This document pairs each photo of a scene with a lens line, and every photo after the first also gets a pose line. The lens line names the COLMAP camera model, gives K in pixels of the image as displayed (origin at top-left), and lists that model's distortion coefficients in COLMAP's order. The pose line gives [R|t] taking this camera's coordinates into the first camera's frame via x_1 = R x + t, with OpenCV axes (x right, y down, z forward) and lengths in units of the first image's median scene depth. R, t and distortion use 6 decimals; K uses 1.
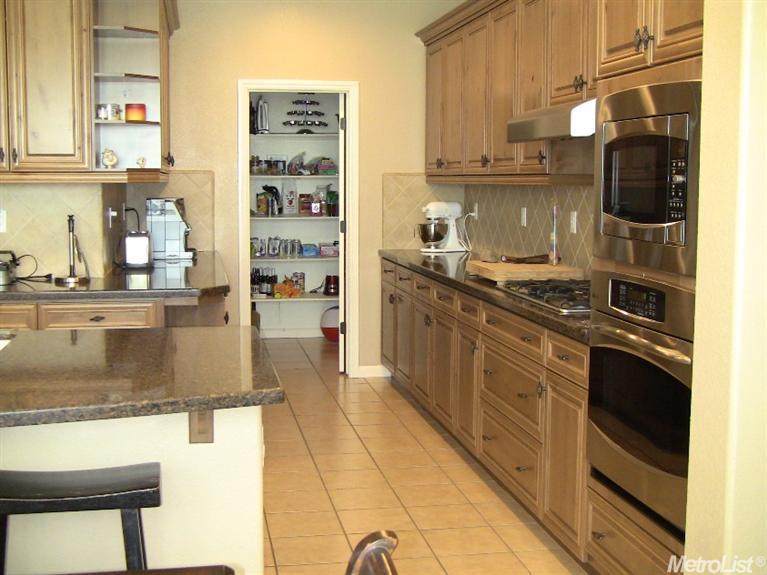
lens RADIAL K [[1021.3, 0, 383.5], [0, 1021.3, 287.5], [0, 0, 1]] dist [-0.102117, 0.093771]
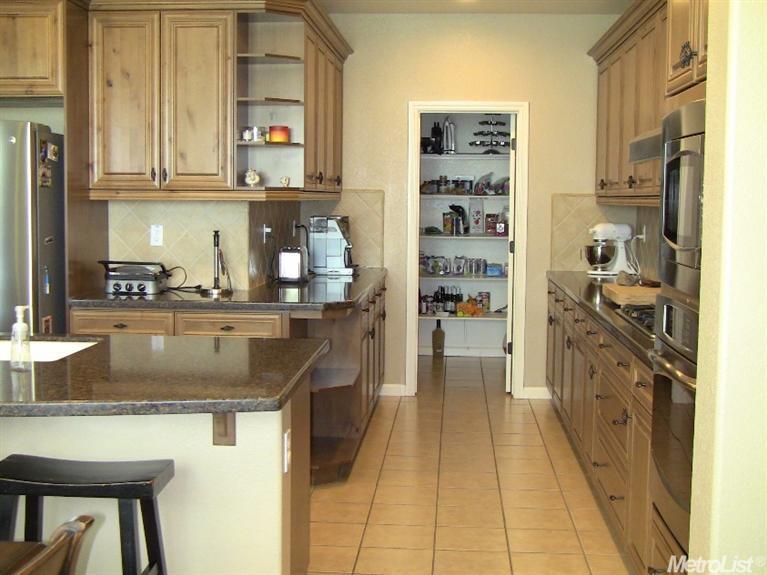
lens RADIAL K [[1021.3, 0, 383.5], [0, 1021.3, 287.5], [0, 0, 1]] dist [-0.102117, 0.093771]
pose [[0.969322, 0.027010, -0.244305, 0.107160], [-0.031740, 0.999377, -0.015444, -0.000446], [0.243736, 0.022724, 0.969575, 0.001760]]
